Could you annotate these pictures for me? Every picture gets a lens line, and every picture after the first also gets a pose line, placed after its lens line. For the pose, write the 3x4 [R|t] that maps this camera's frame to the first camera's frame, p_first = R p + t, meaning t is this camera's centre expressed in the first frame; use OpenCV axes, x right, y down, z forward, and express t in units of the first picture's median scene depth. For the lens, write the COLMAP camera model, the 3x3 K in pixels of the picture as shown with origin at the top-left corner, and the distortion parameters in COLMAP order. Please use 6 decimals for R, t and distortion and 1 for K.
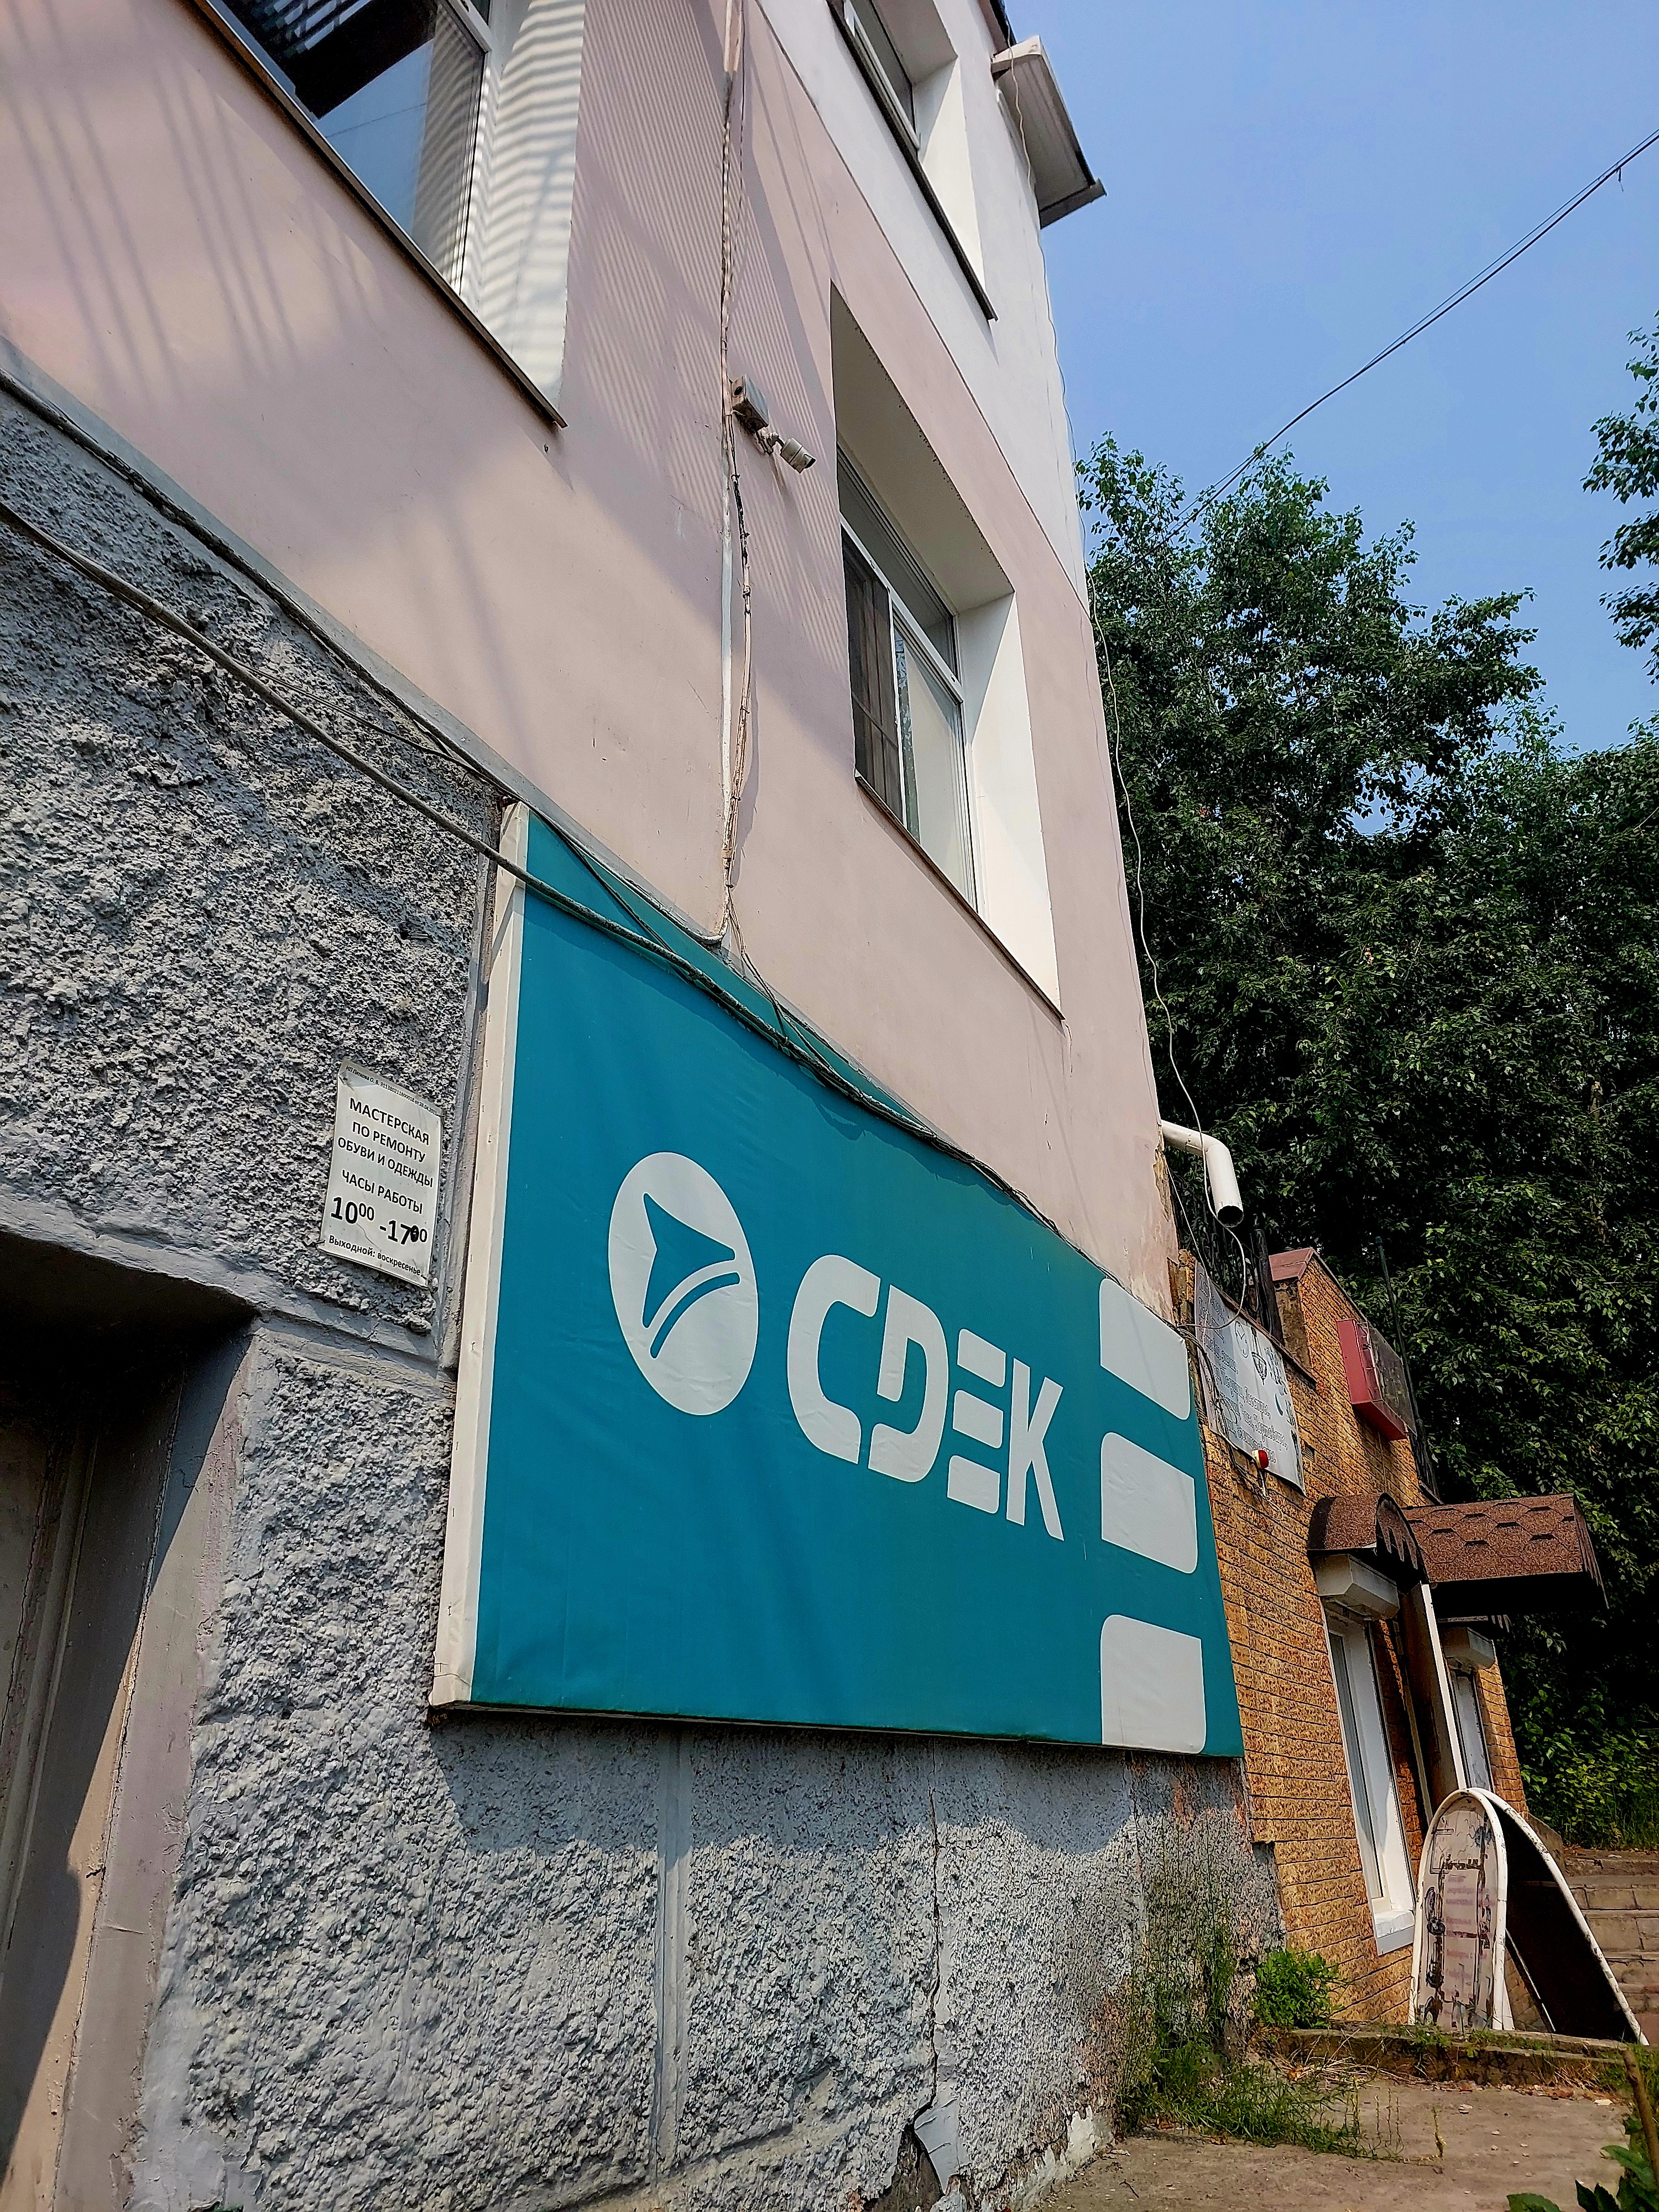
lens RADIAL K [[1489.2, 0, 829.5], [0, 1489.2, 1106.0], [0, 0, 1]] dist [0.043922, -0.060435]
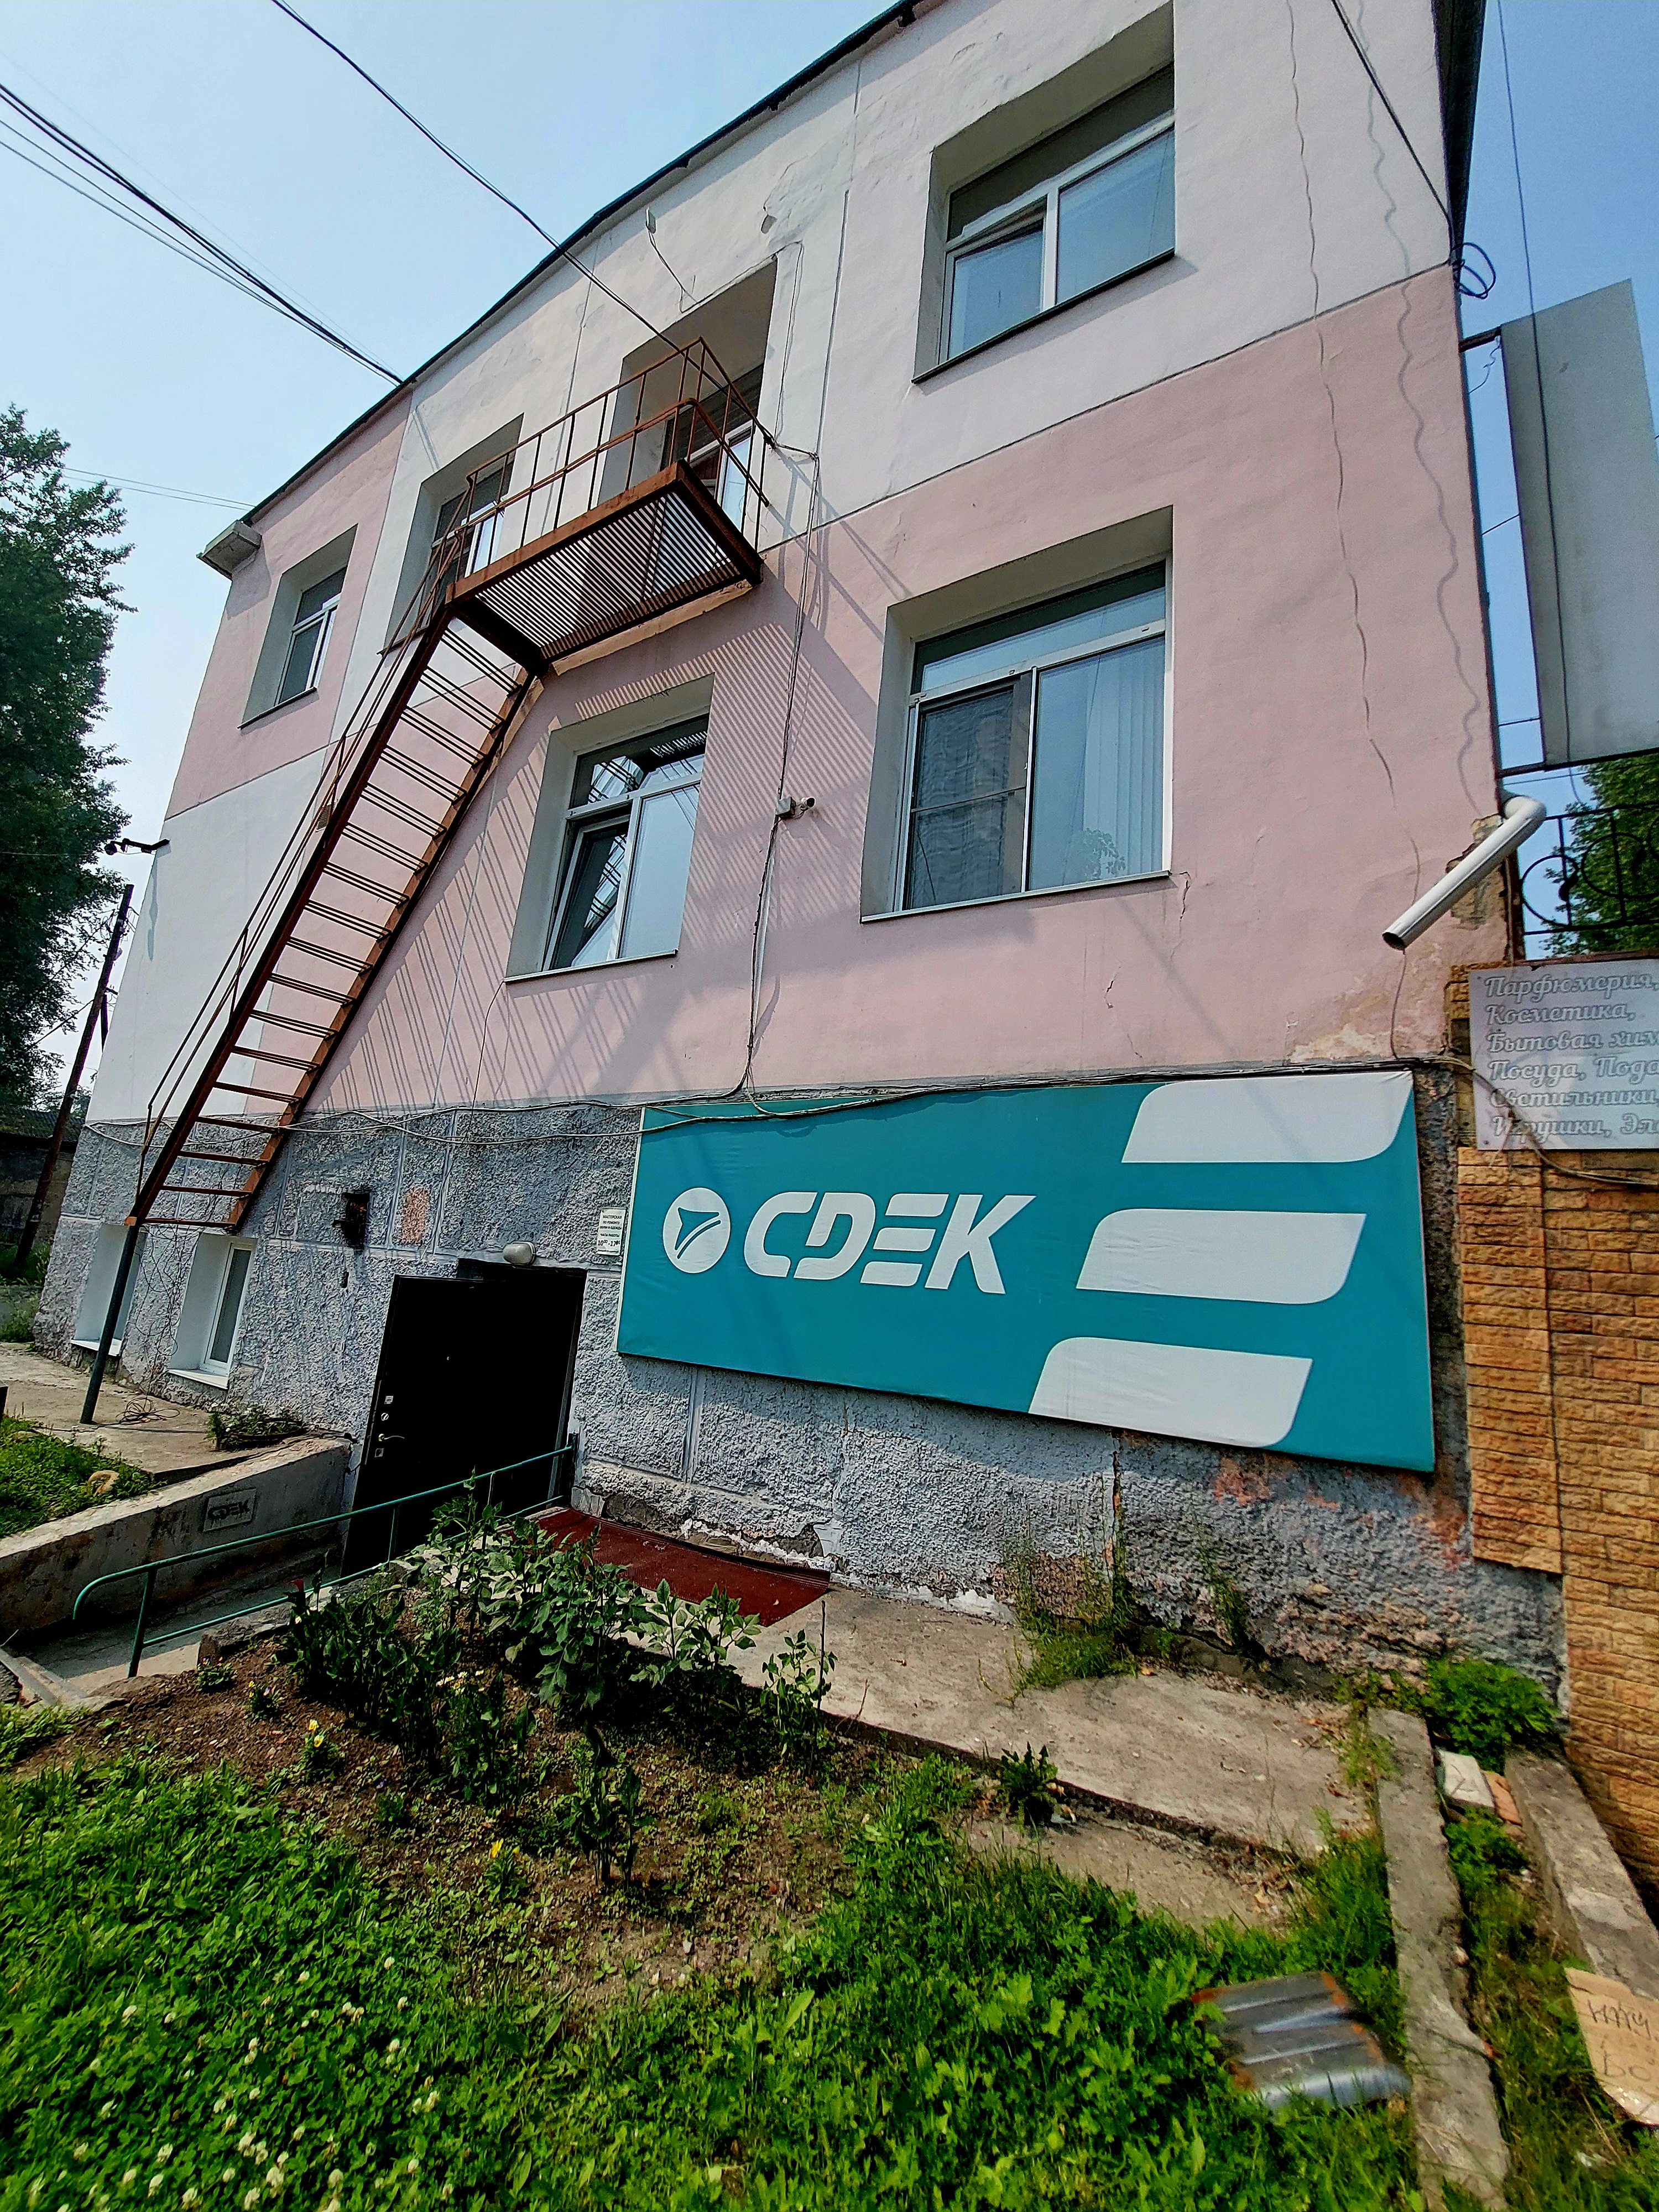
lens RADIAL K [[890.7, 0, 796.5], [0, 890.7, 1109.3], [0, 0, 1]] dist [-0.019769, -0.000341]
pose [[-0.054573, -0.179177, -0.982302, 2.037054], [0.349934, 0.917945, -0.186879, 0.353773], [0.935183, -0.353940, 0.012605, 1.452488]]
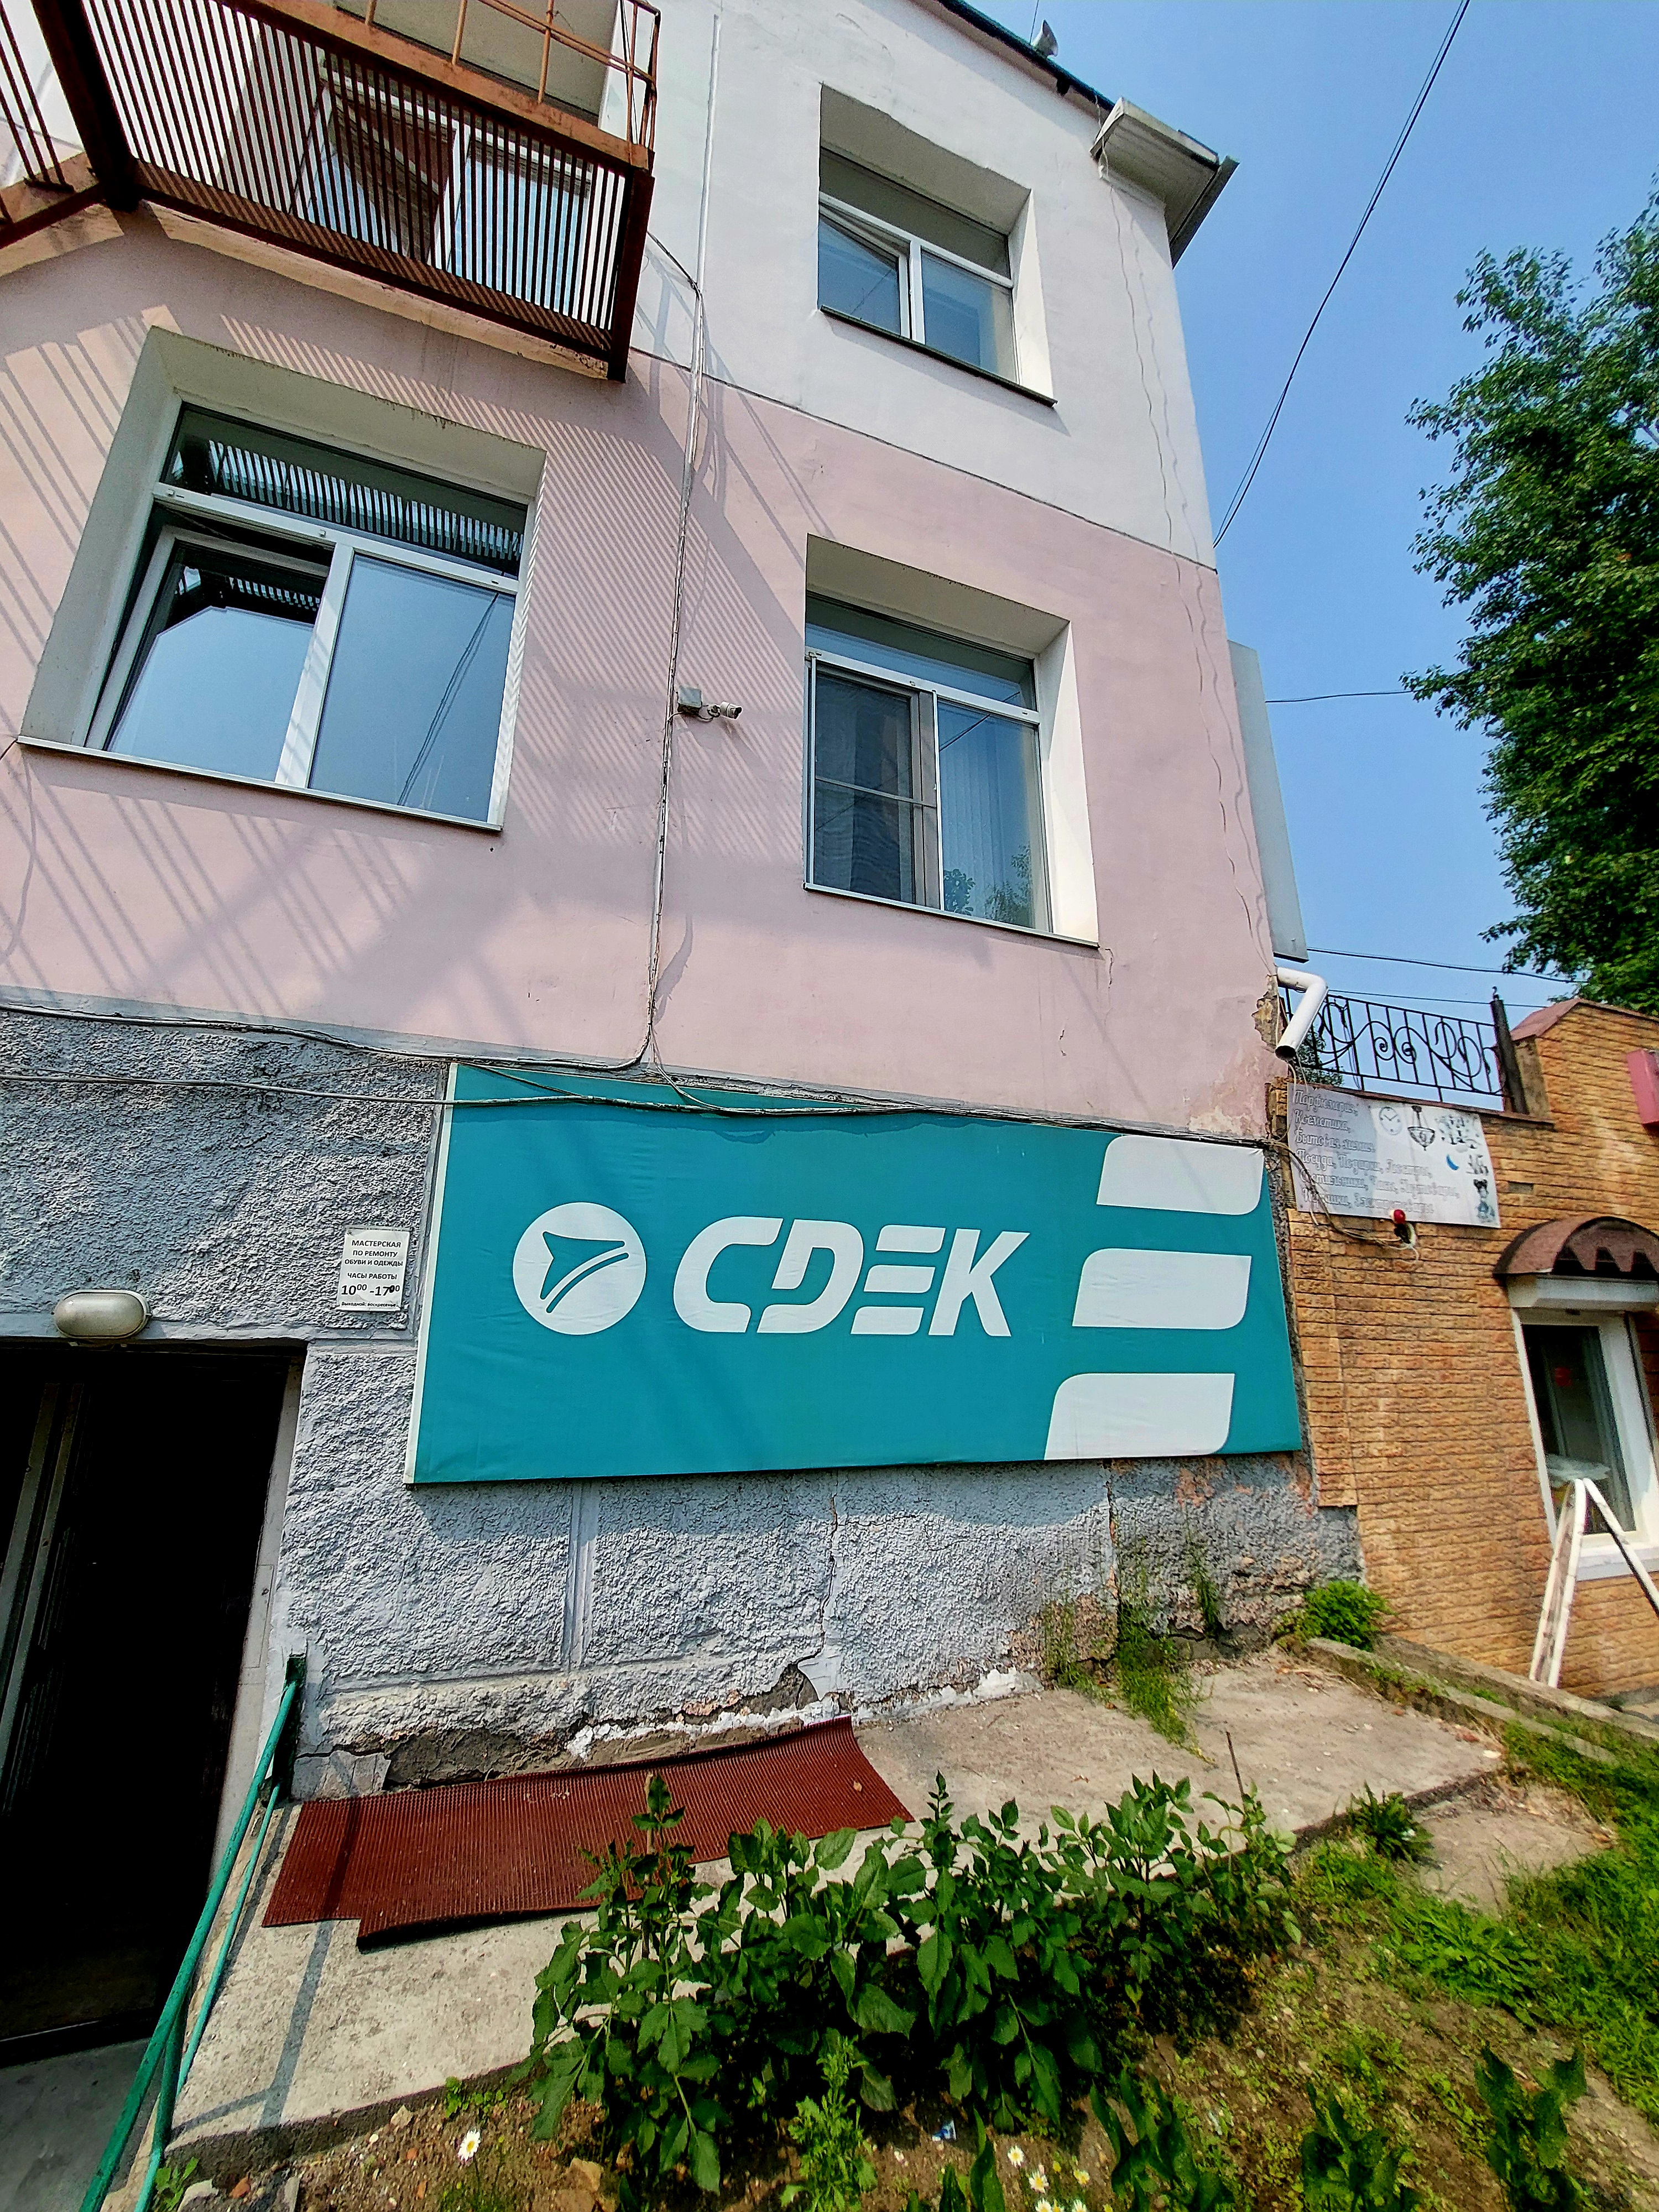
lens RADIAL K [[890.7, 0, 796.5], [0, 890.7, 1109.3], [0, 0, 1]] dist [-0.019769, -0.000341]
pose [[0.753032, -0.136062, -0.643762, 1.073119], [0.254134, 0.962608, 0.093818, -0.147768], [0.606925, -0.234249, 0.759453, 0.356413]]
